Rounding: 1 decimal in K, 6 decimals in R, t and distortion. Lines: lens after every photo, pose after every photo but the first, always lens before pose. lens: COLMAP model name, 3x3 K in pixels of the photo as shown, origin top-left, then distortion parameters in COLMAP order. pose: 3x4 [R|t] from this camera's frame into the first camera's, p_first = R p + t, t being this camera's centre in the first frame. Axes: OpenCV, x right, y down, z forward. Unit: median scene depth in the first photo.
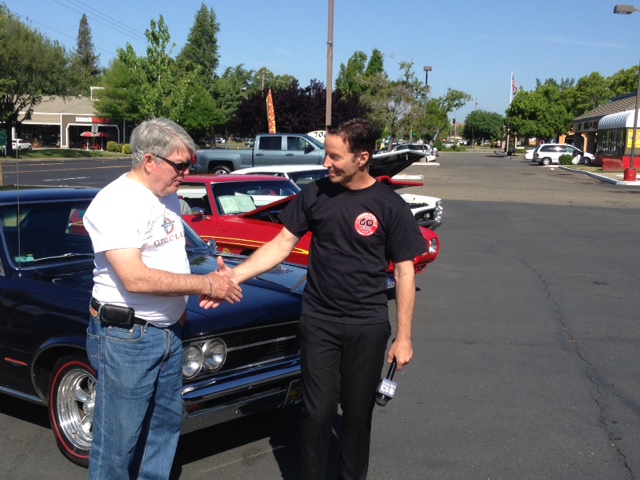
lens RADIAL K [[867.2, 0, 310.6], [0, 867.2, 218.4], [0, 0, 1]] dist [0.160074, 0.000000]
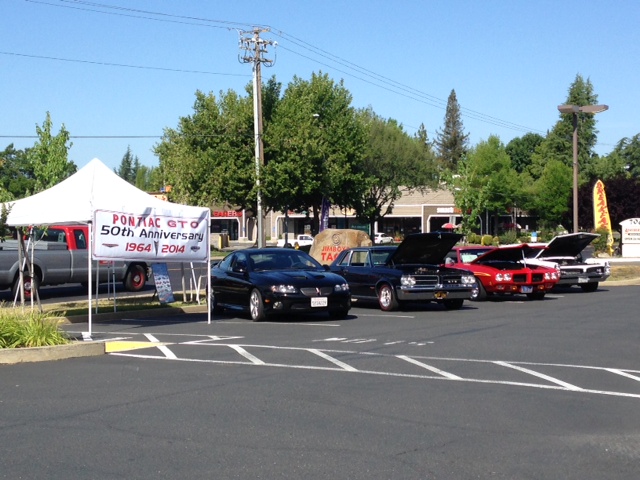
lens RADIAL K [[1134.1, 0, 320.0], [0, 1134.1, 240.1], [0, 0, 1]] dist [-0.004625, 0.000000]
pose [[0.931328, -0.020474, -0.363605, 0.056547], [-0.008765, 0.996869, -0.078582, 0.015454], [0.364076, 0.076373, 0.928233, -0.169294]]
